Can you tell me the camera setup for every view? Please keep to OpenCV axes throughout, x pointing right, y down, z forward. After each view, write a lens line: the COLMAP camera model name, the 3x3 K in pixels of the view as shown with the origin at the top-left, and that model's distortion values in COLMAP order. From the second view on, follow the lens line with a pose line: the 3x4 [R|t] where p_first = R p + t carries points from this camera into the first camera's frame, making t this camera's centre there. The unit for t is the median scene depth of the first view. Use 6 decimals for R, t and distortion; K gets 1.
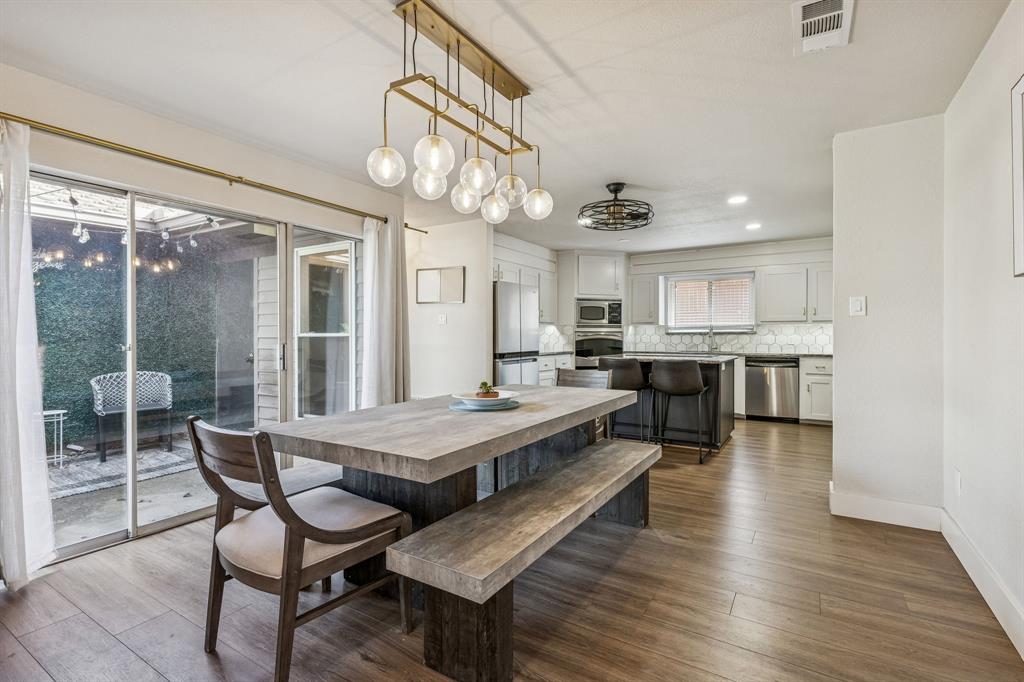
lens RADIAL K [[466.0, 0, 508.8], [0, 466.0, 339.4], [0, 0, 1]] dist [0.007811, -0.001666]
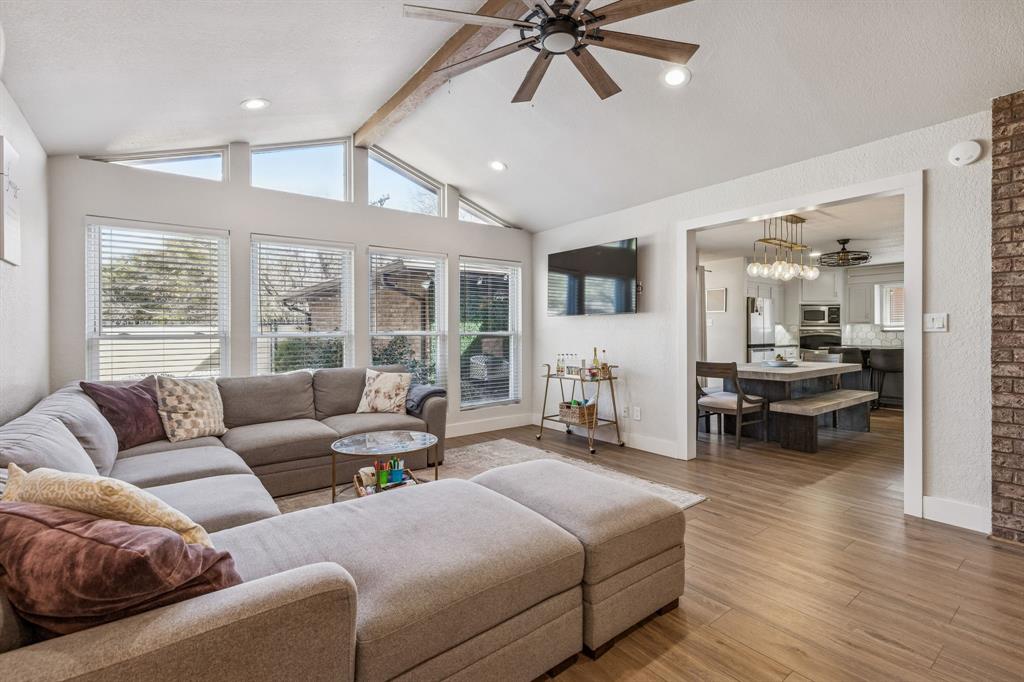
lens RADIAL K [[466.0, 0, 522.8], [0, 466.0, 335.8], [0, 0, 1]] dist [0.007811, -0.001666]
pose [[0.945772, -0.001197, -0.324828, -0.172613], [0.000722, 0.999998, -0.001582, 0.002082], [0.324830, 0.001262, 0.945772, -0.520962]]
